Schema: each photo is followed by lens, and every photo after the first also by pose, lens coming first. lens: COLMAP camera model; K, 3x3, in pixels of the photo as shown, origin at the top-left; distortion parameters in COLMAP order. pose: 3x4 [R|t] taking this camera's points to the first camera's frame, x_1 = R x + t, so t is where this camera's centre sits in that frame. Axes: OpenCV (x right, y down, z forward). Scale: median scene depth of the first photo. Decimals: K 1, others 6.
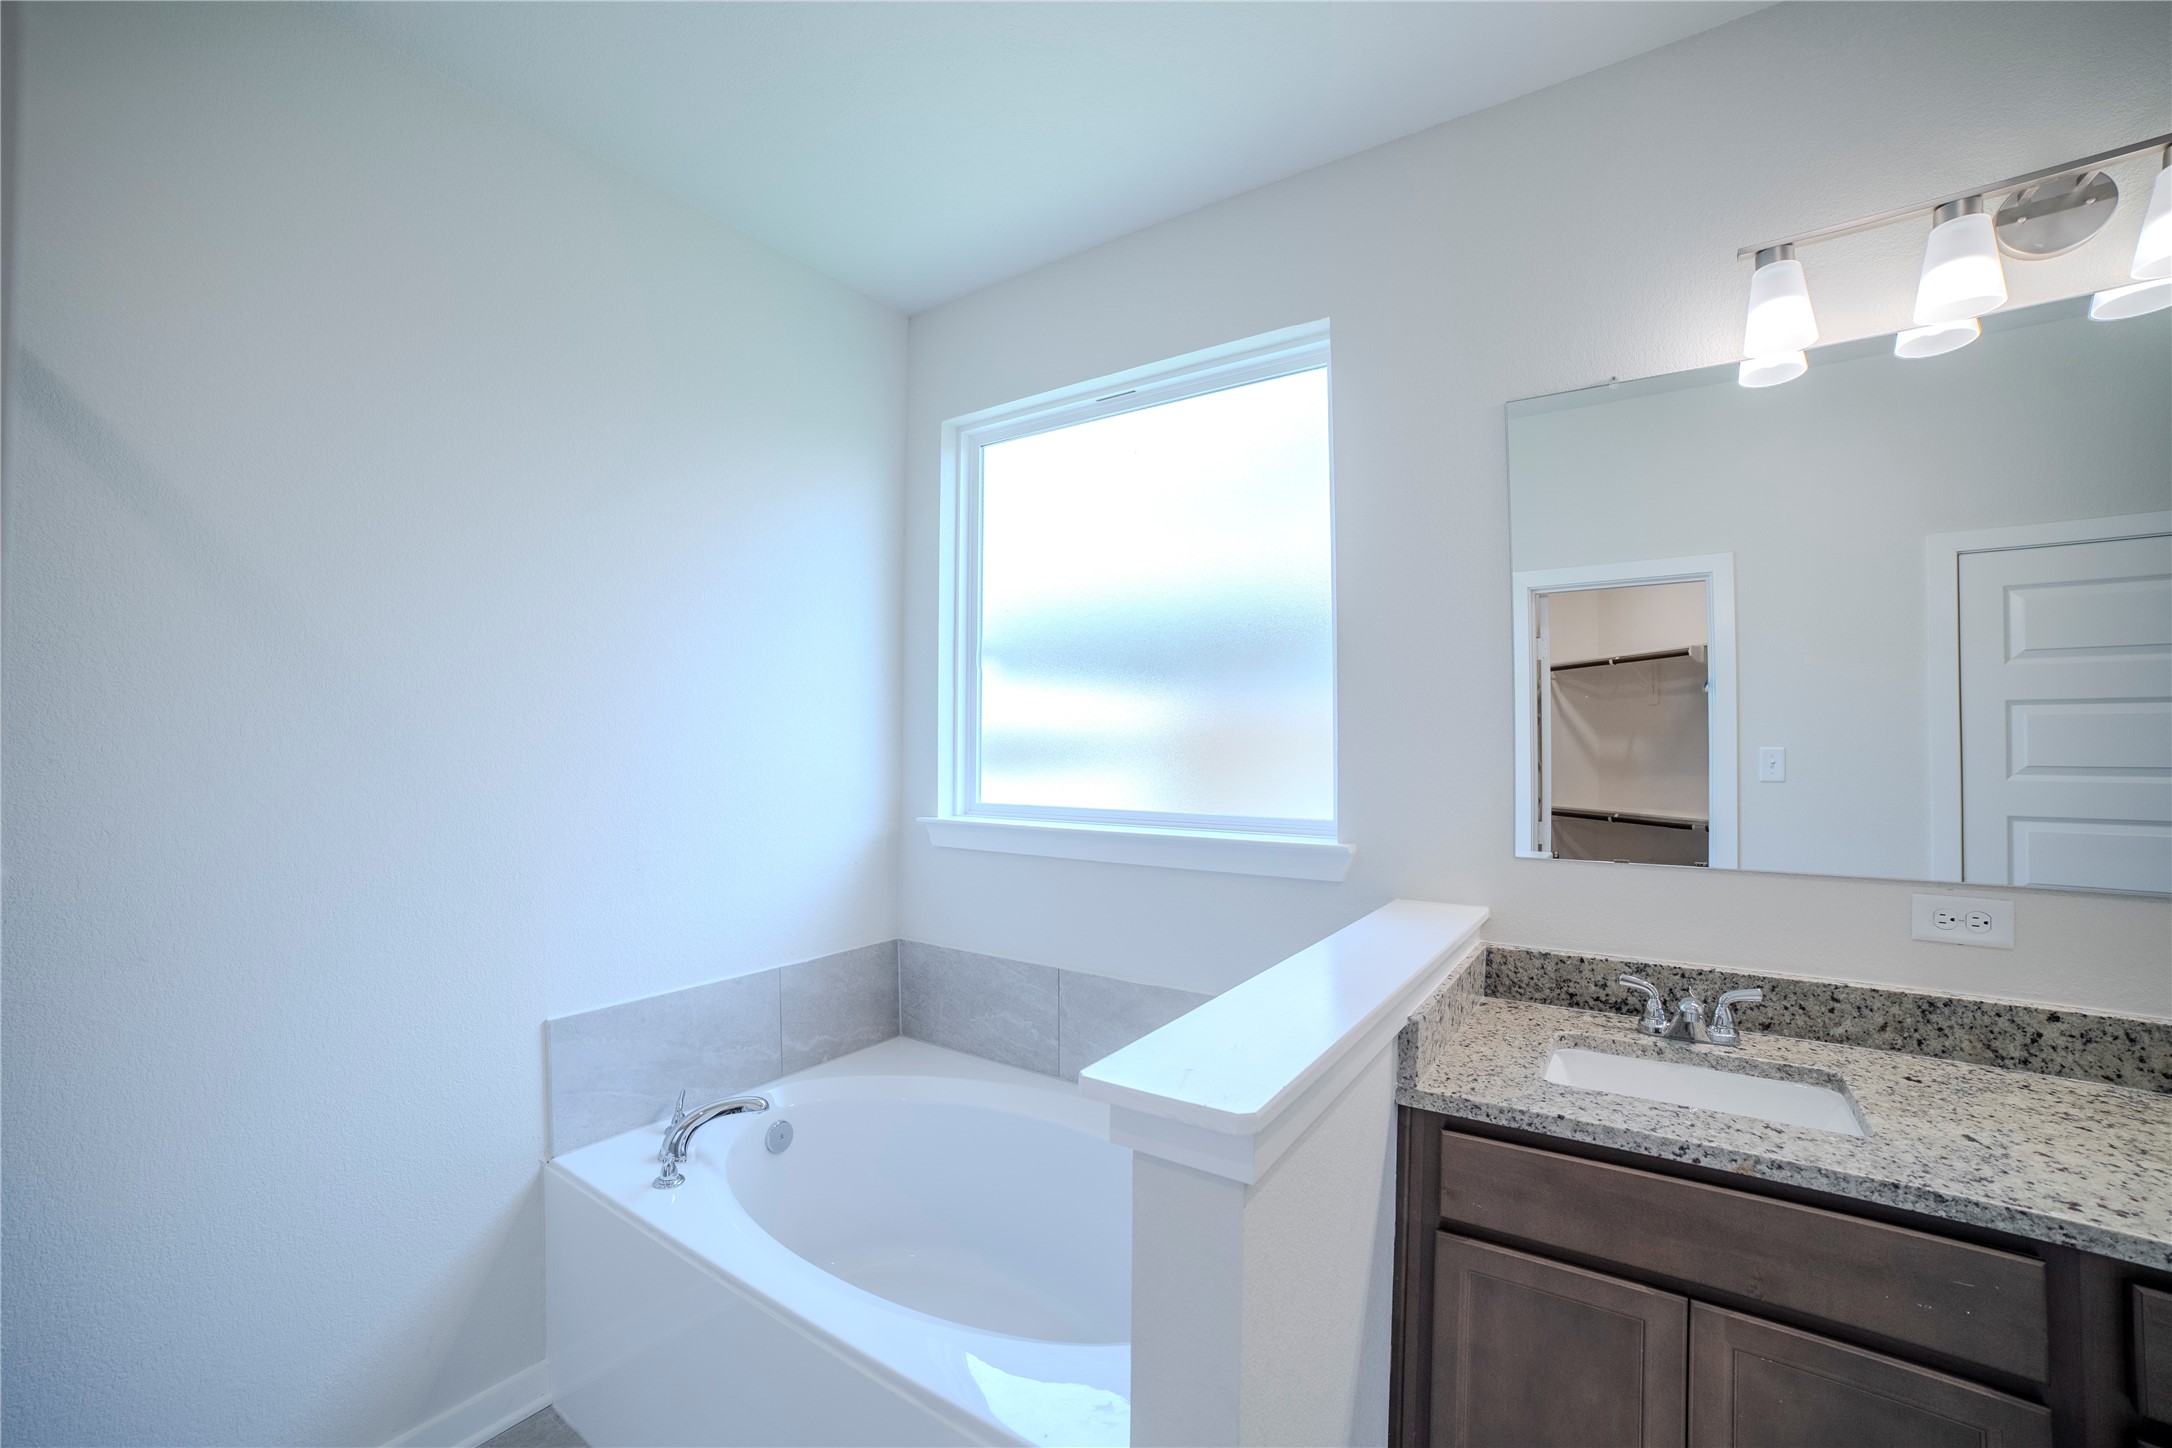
lens RADIAL K [[889.6, 0, 1073.0], [0, 889.6, 728.1], [0, 0, 1]] dist [-0.098991, 0.033074]
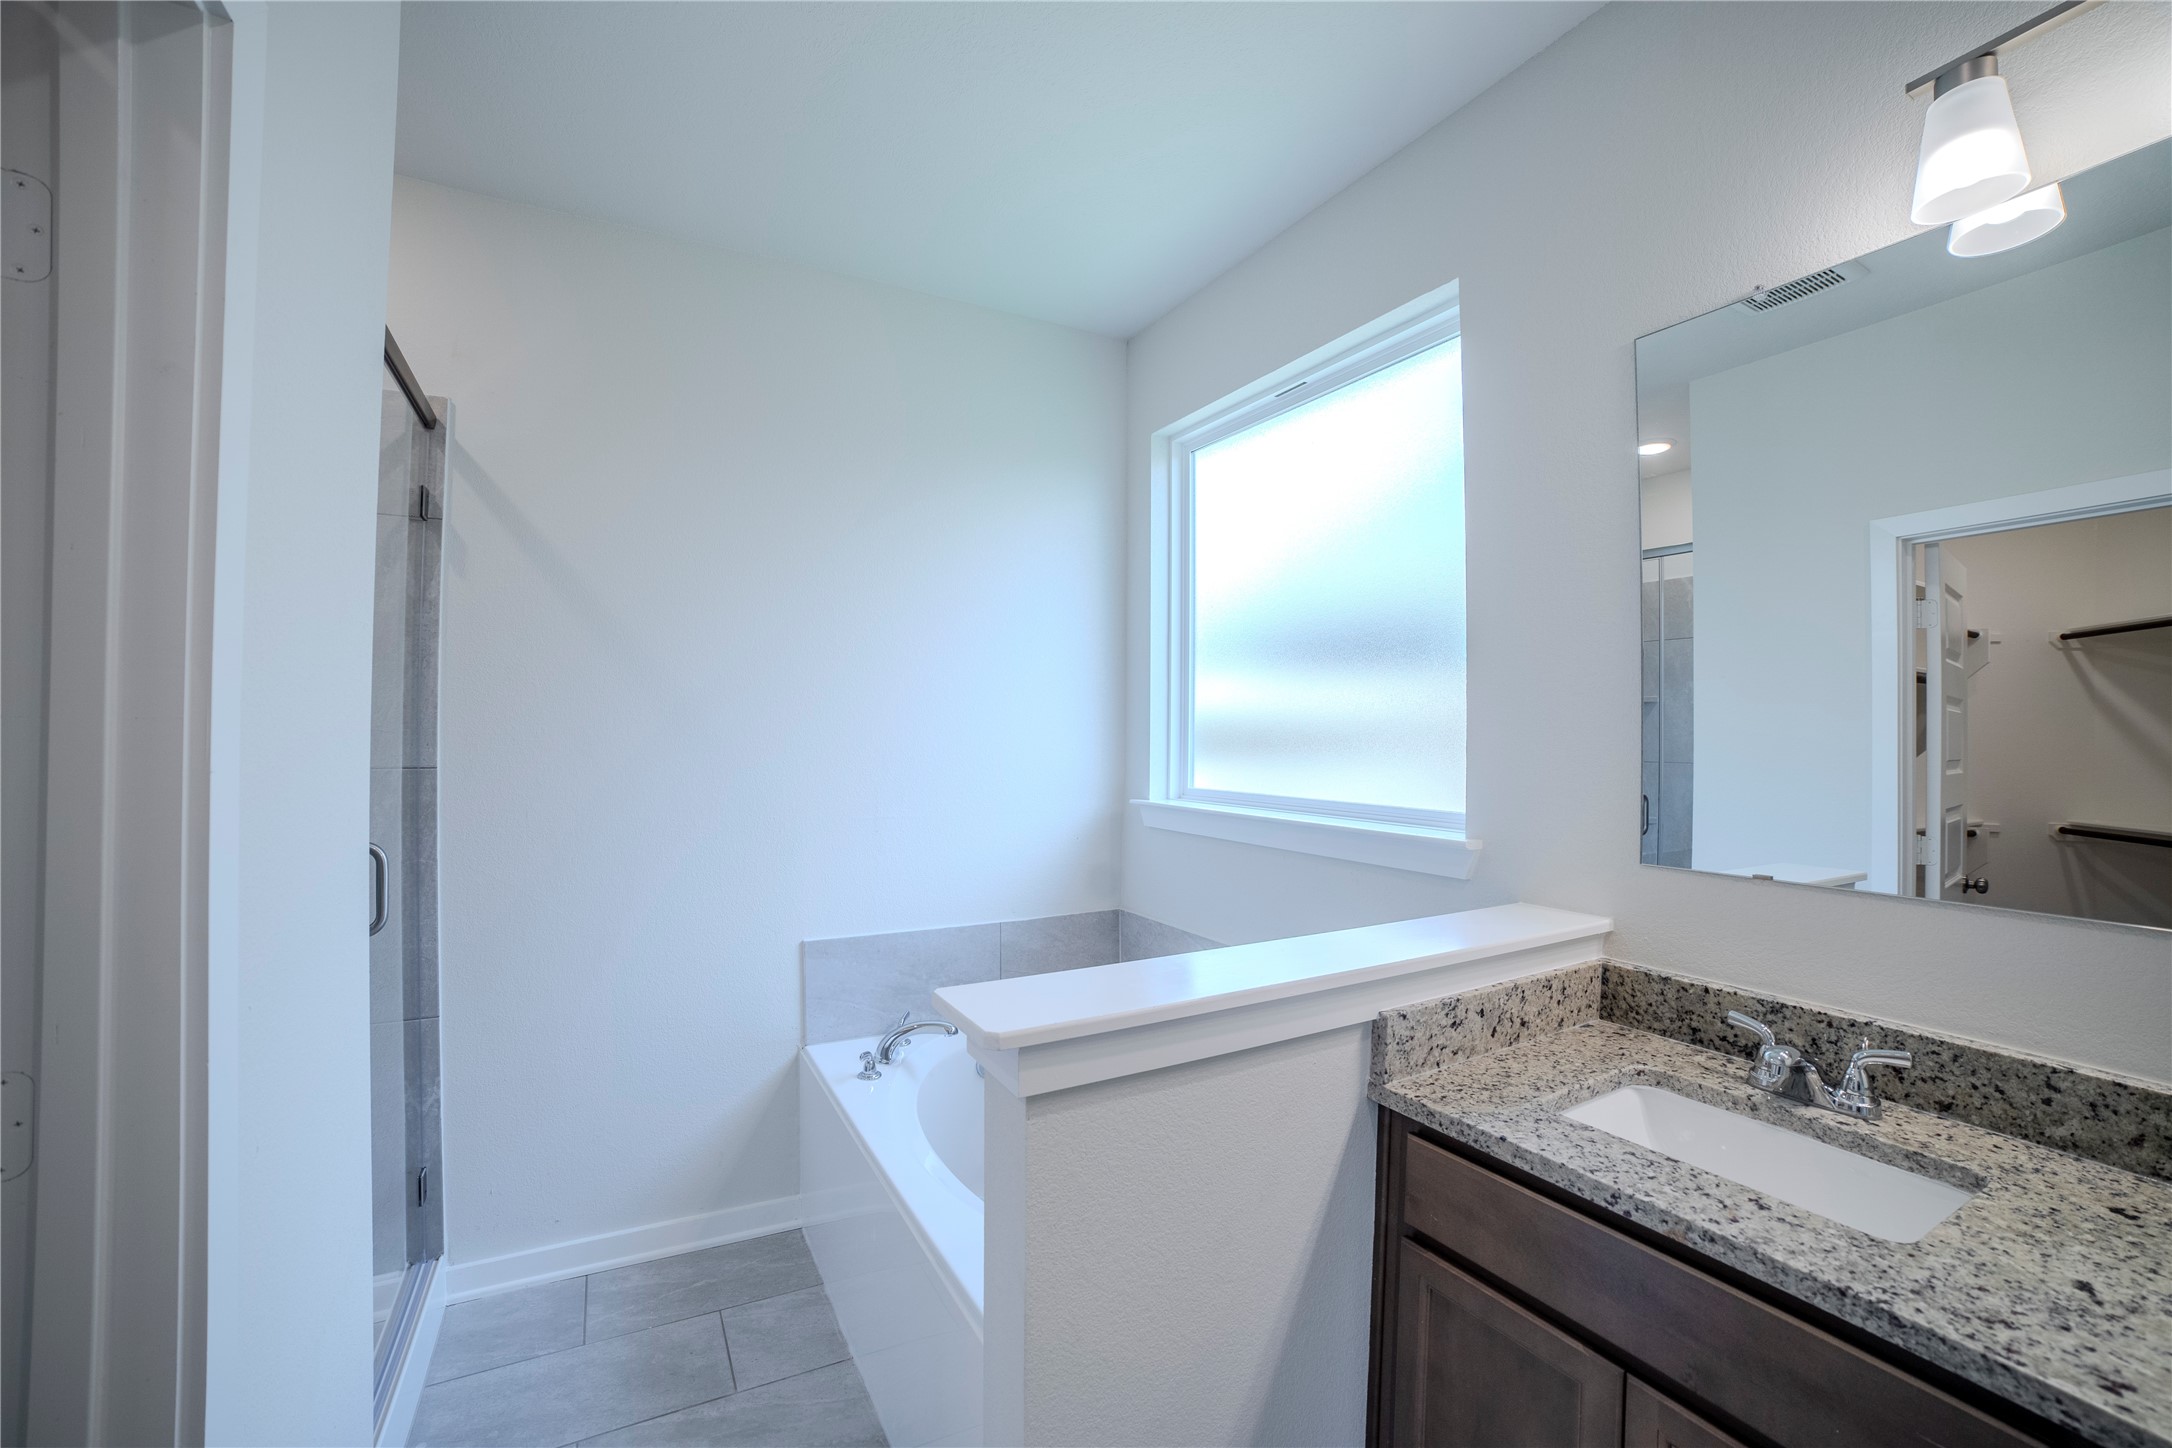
lens RADIAL K [[885.8, 0, 1078.2], [0, 885.8, 728.5], [0, 0, 1]] dist [-0.094763, 0.031114]
pose [[0.894334, 0.001816, -0.447396, 0.483019], [0.003349, 0.999937, 0.010755, 0.001834], [0.447388, -0.011117, 0.894271, -0.020229]]
